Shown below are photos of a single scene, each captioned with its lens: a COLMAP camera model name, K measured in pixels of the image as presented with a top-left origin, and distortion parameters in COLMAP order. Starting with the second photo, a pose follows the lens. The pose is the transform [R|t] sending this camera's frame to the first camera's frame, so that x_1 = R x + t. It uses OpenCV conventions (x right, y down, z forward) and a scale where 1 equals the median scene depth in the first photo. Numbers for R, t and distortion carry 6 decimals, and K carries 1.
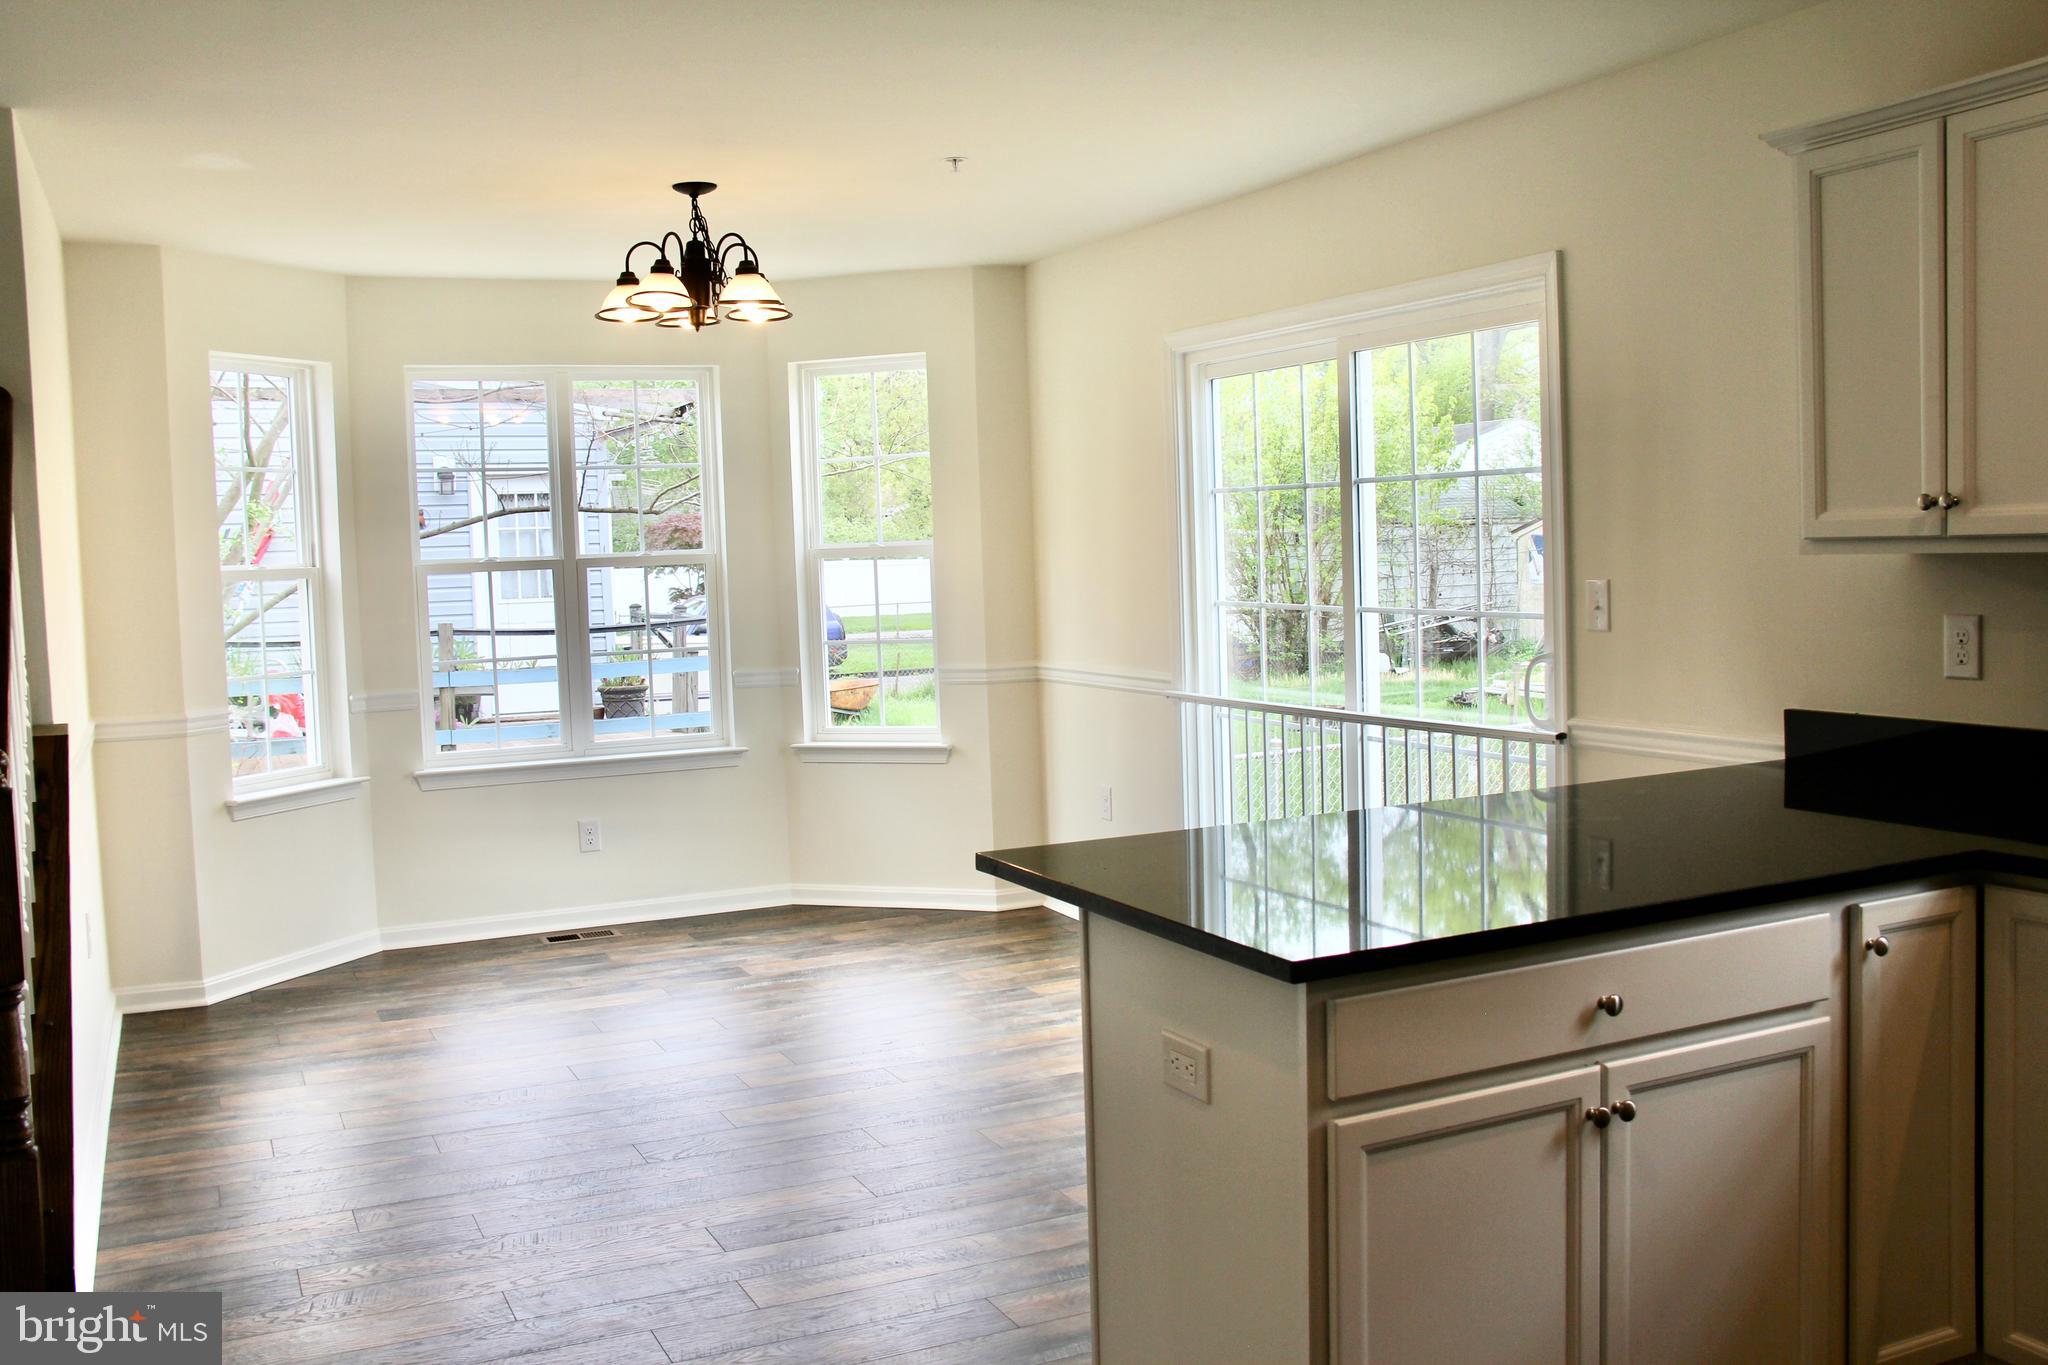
lens RADIAL K [[1906.8, 0, 1024.0], [0, 1906.8, 682.5], [0, 0, 1]] dist [-0.000062, -0.000589]
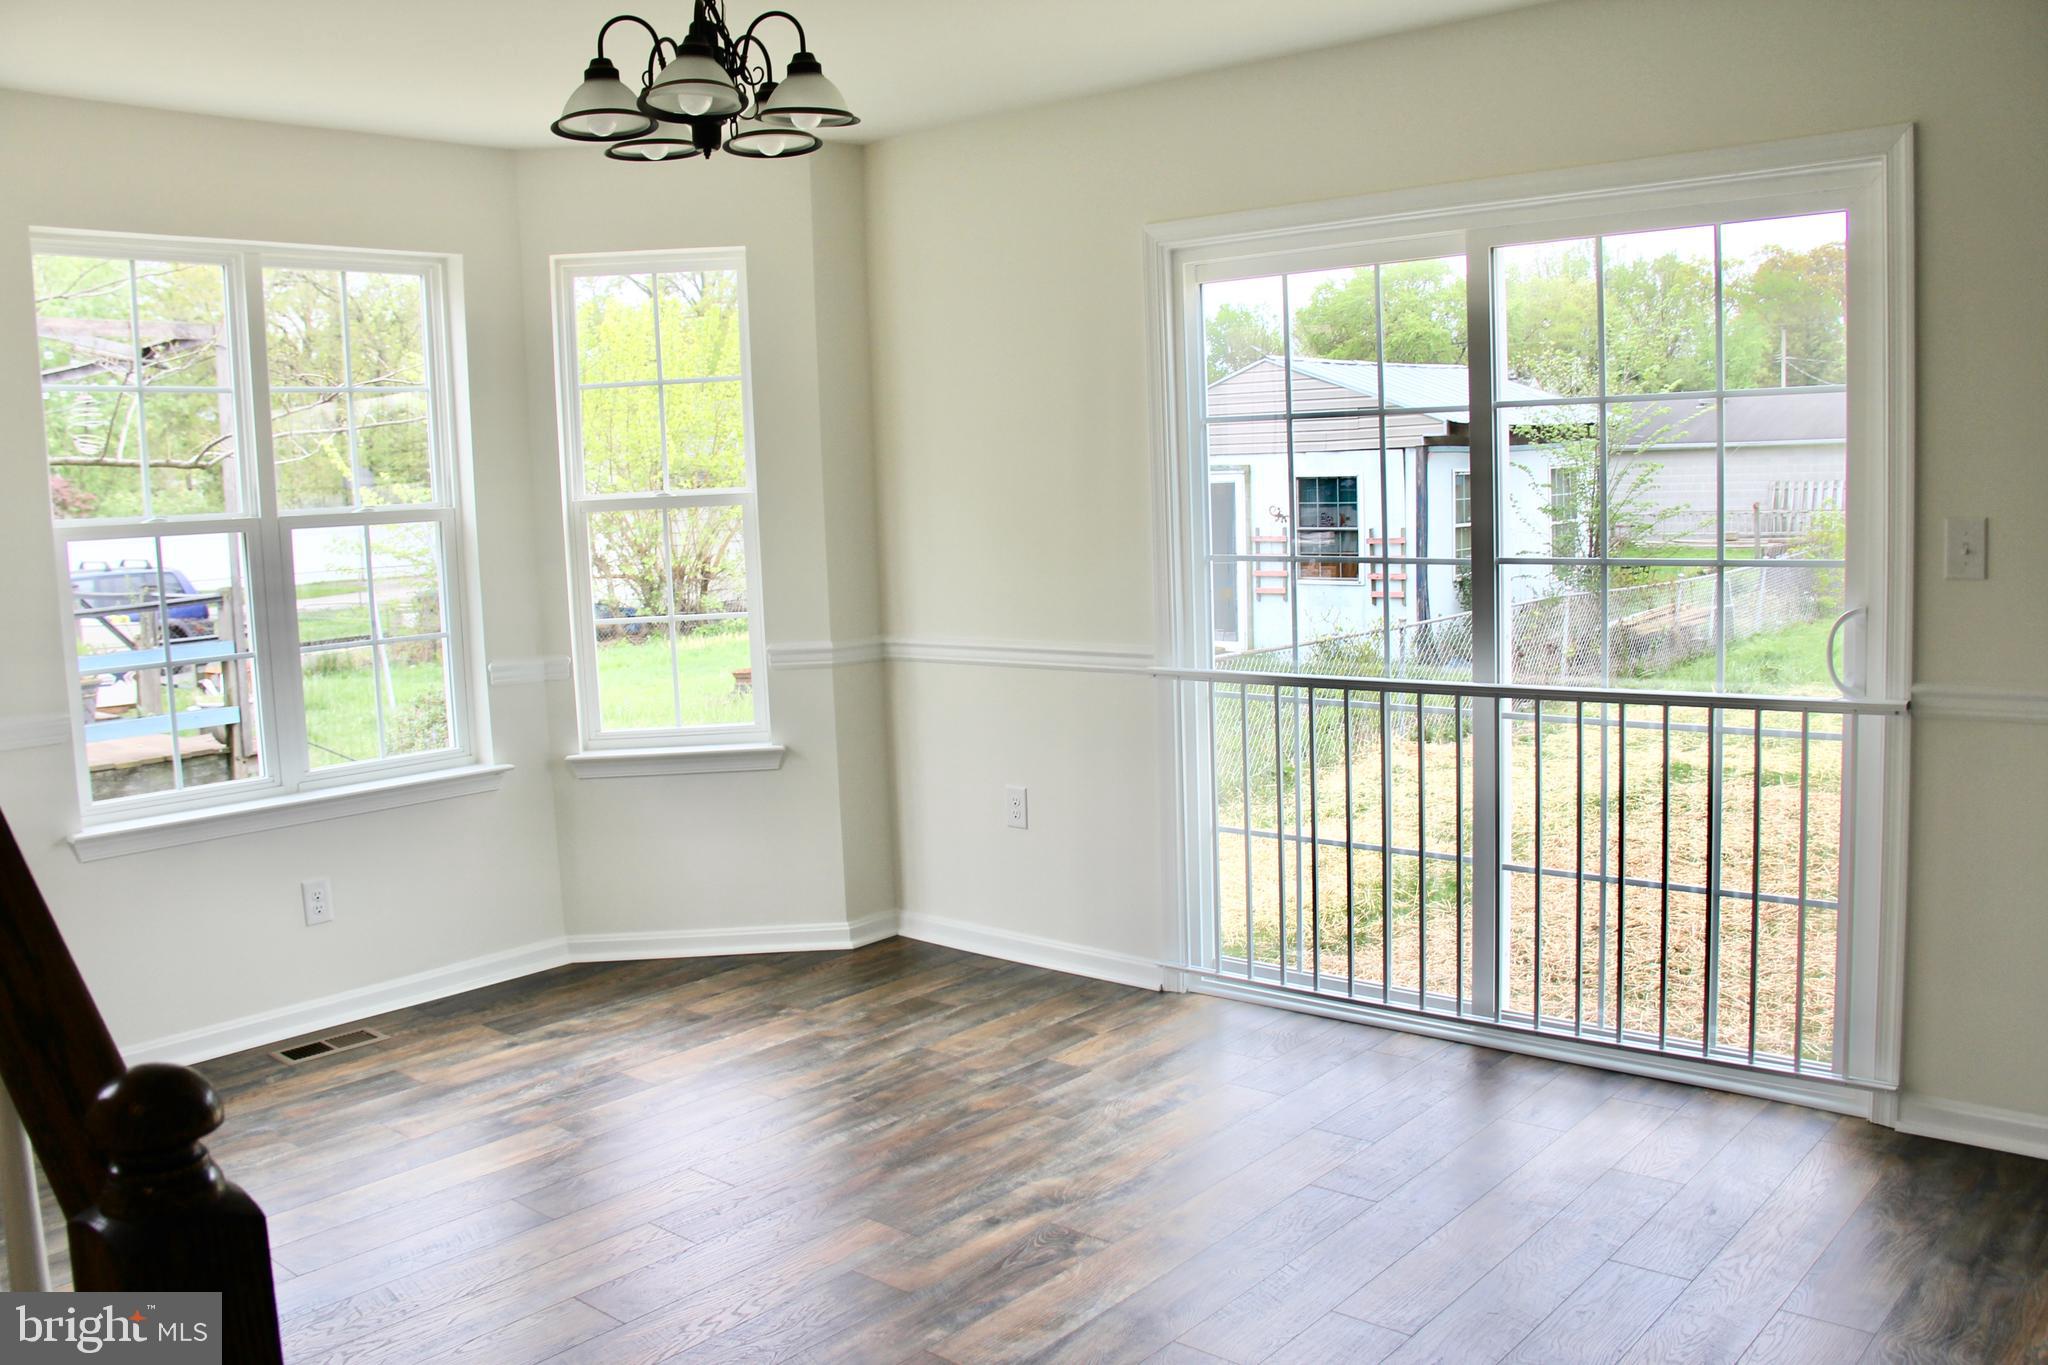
lens RADIAL K [[1724.4, 0, 1024.0], [0, 1724.4, 682.5], [0, 0, 1]] dist [-0.105498, 0.007684]
pose [[0.913691, -0.045951, 0.403803, -0.248767], [0.036627, 0.998855, 0.030789, -0.012728], [-0.404755, -0.013341, 0.914328, 0.324945]]
